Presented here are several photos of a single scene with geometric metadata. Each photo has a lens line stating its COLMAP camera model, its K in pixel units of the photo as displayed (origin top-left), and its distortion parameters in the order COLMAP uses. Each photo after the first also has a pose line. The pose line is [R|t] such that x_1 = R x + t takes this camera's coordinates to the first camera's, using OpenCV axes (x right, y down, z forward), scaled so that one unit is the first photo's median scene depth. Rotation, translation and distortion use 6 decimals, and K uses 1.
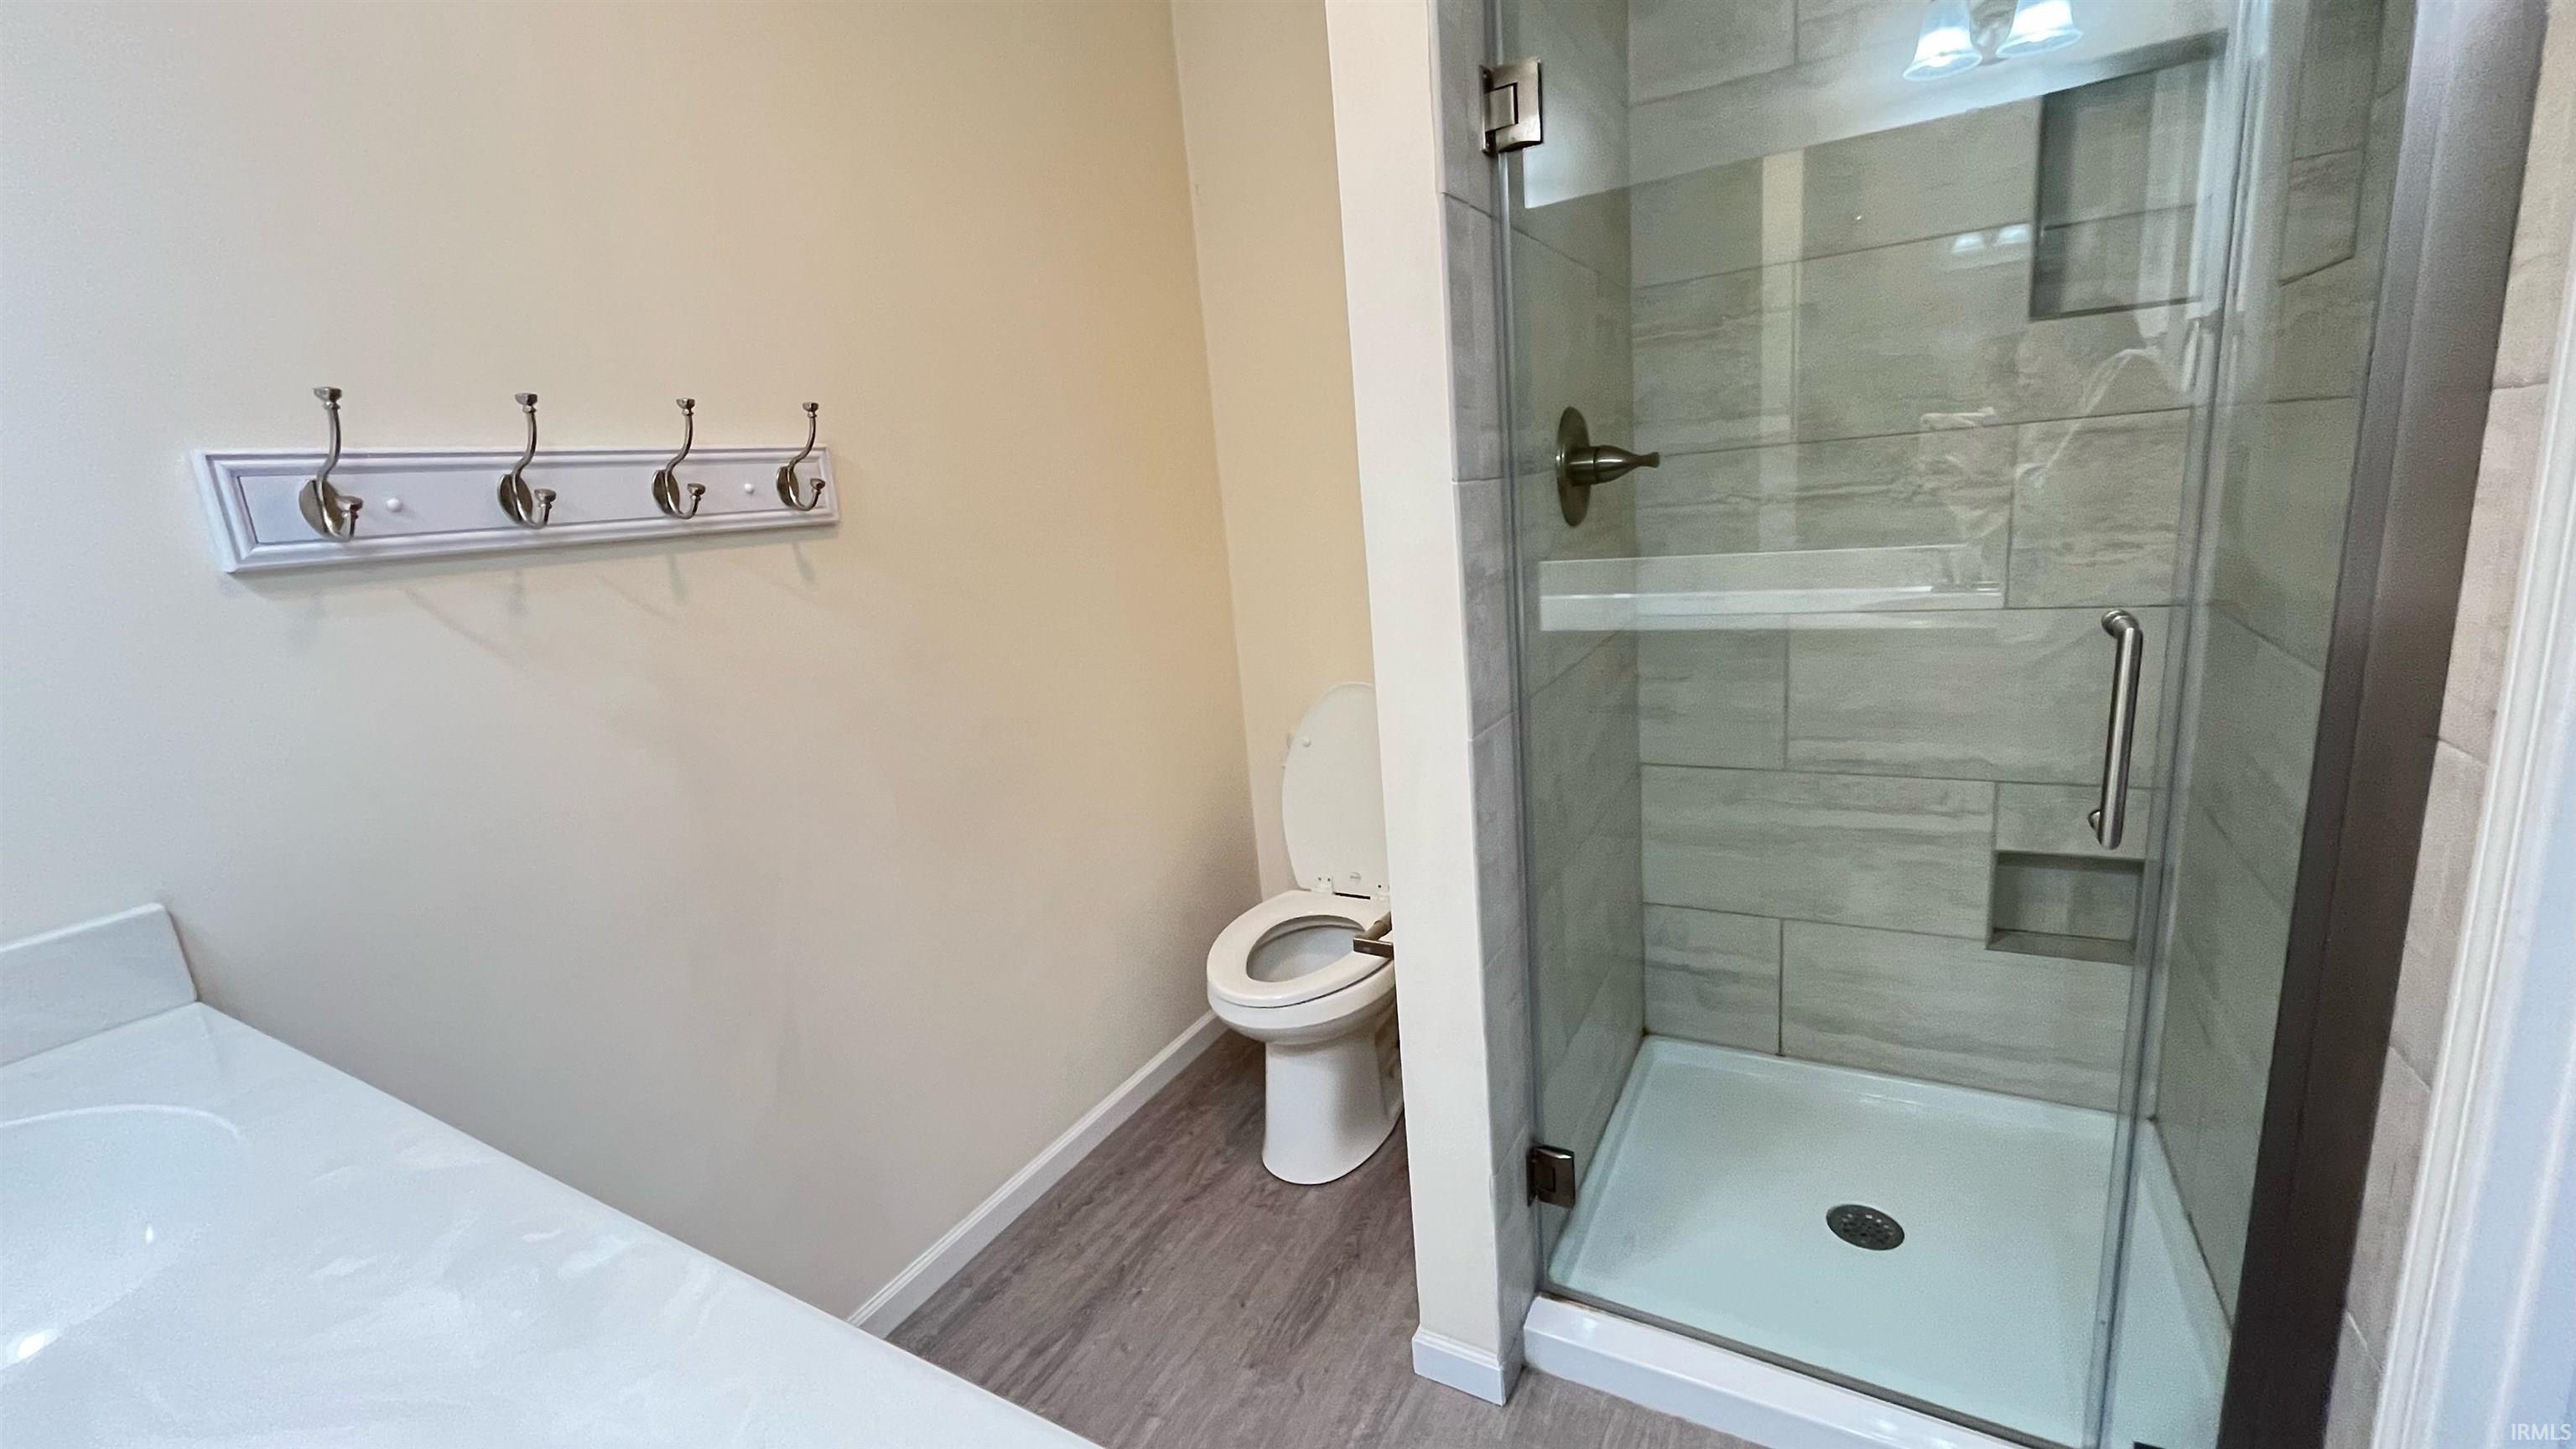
lens RADIAL K [[1051.3, 0, 1292.2], [0, 1051.3, 724.4], [0, 0, 1]] dist [0.000435, -0.000506]
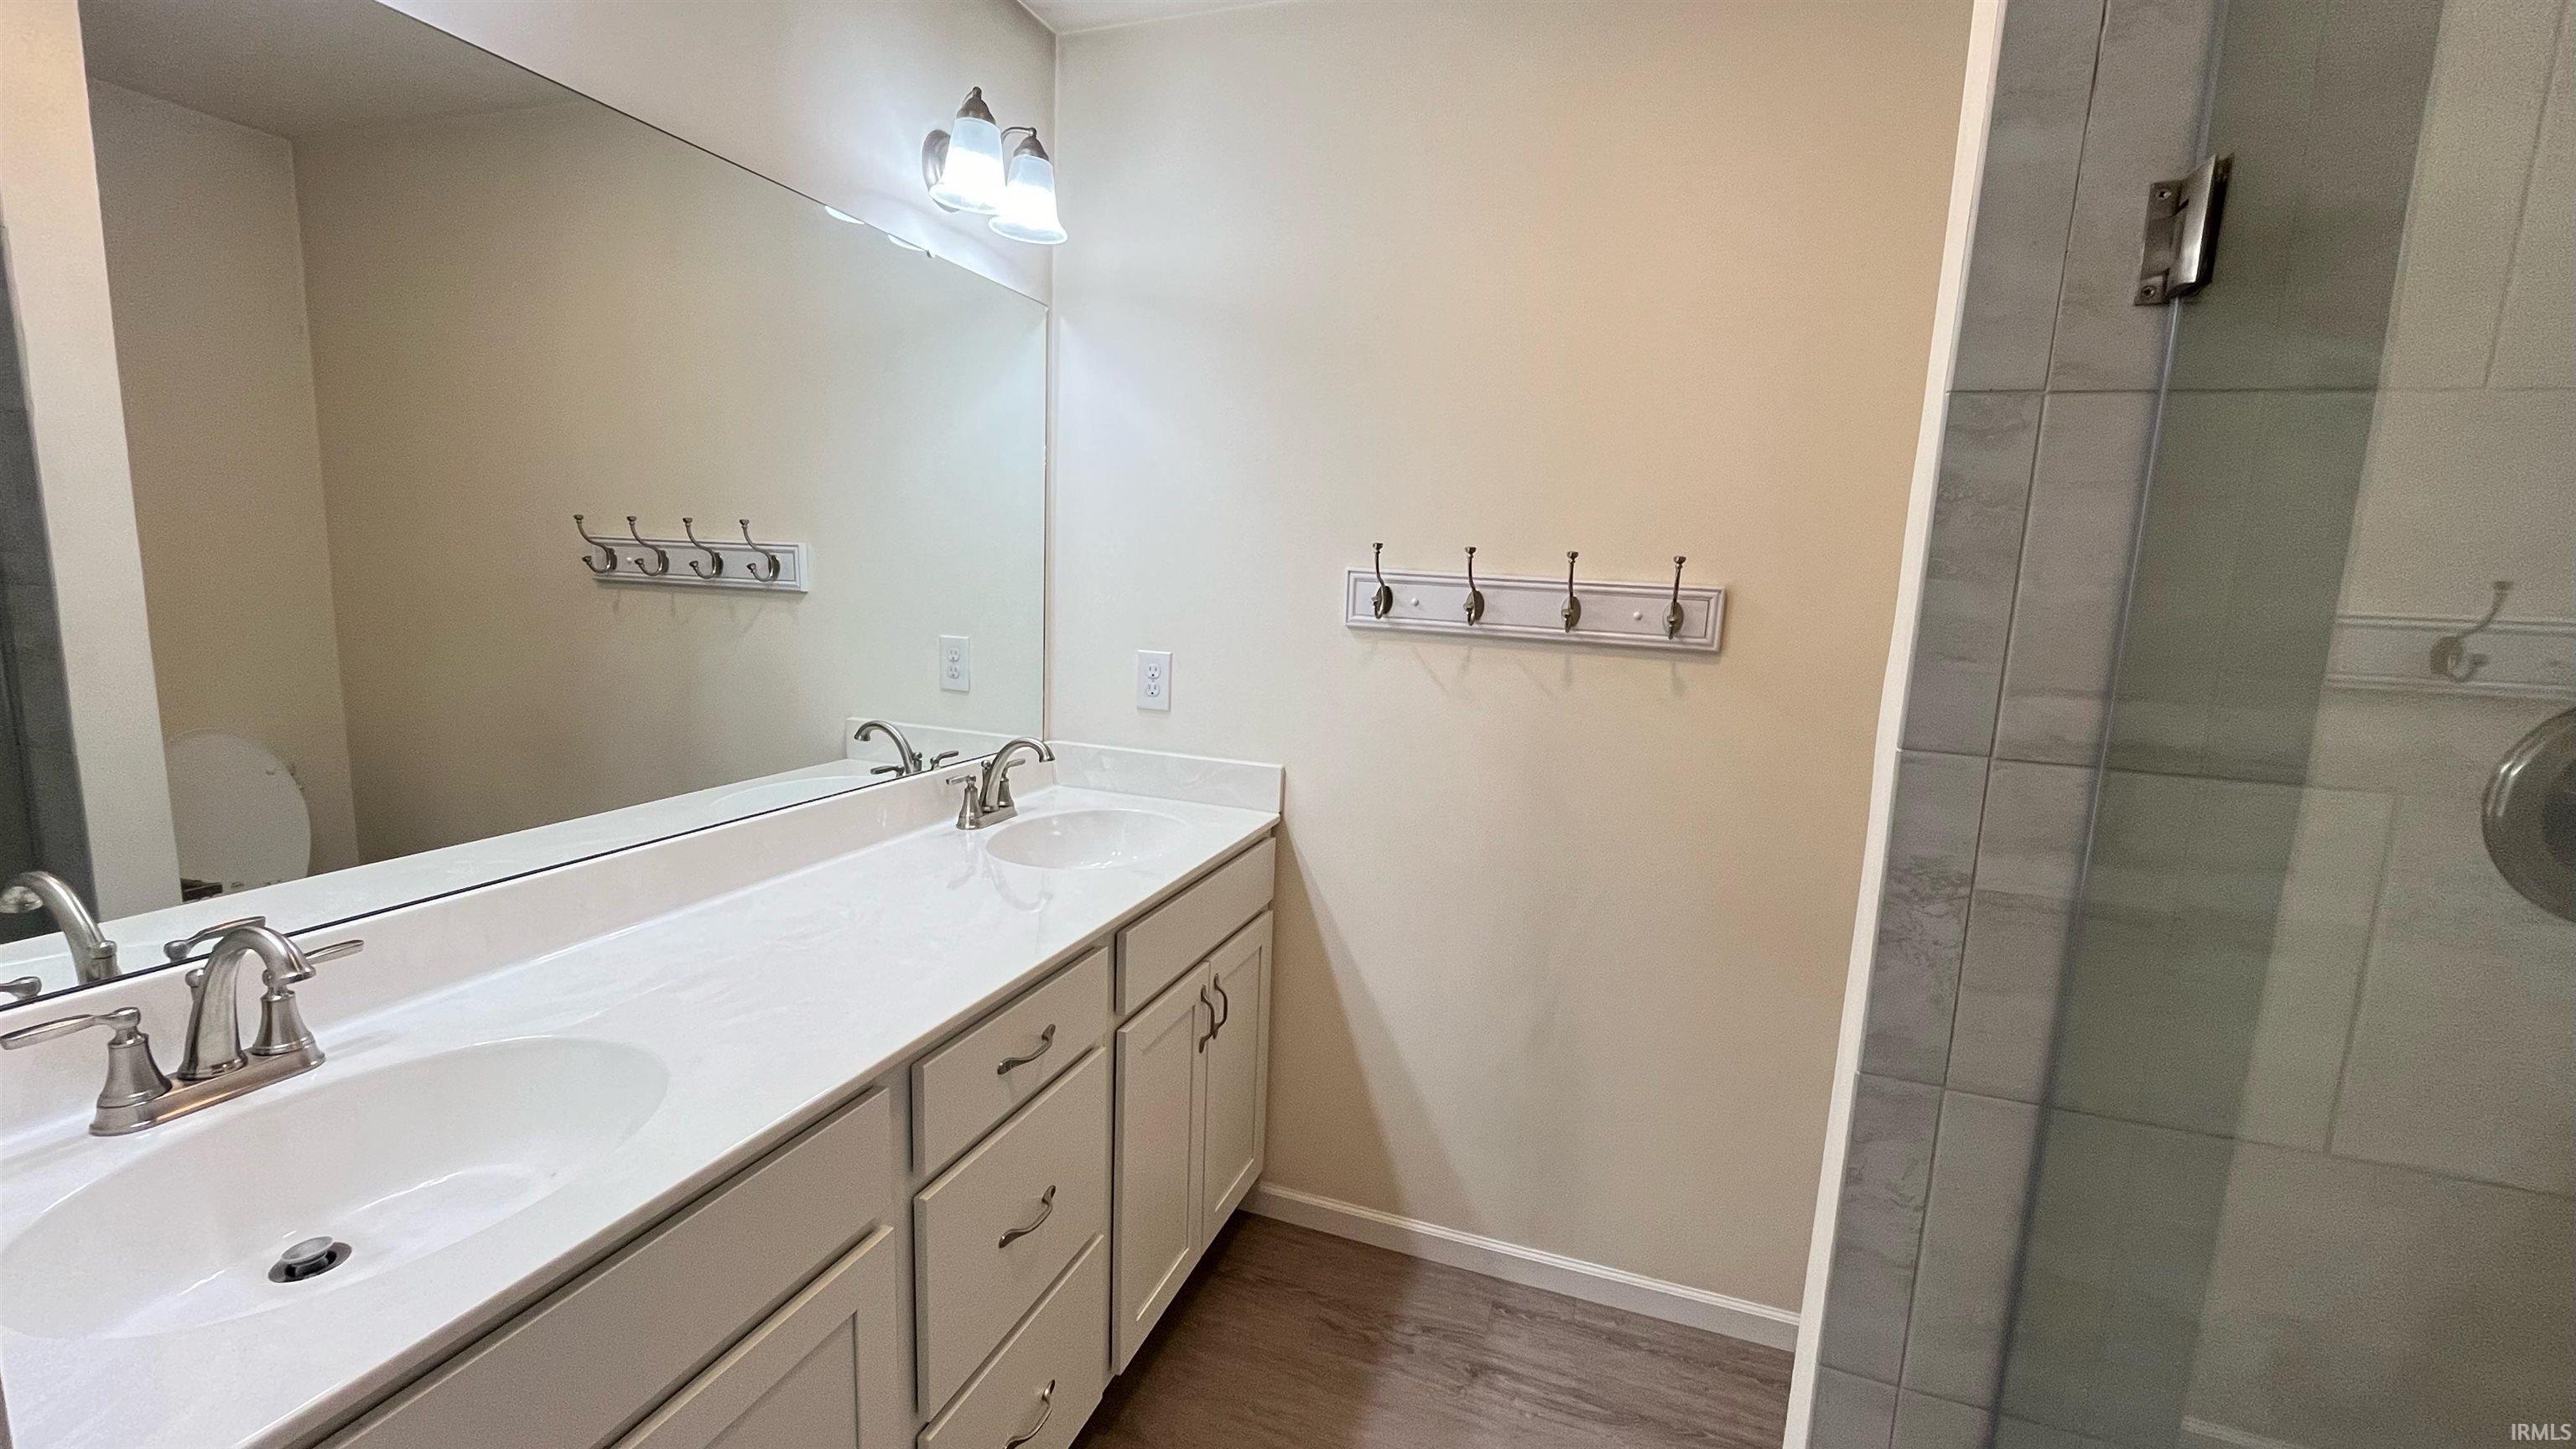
lens RADIAL K [[1051.3, 0, 1298.1], [0, 1051.3, 726.0], [0, 0, 1]] dist [0.000435, -0.000506]
pose [[0.175895, 0.244755, -0.953497, 0.636276], [-0.283459, 0.940167, 0.189043, -0.209164], [0.942715, 0.237025, 0.234748, 0.311333]]
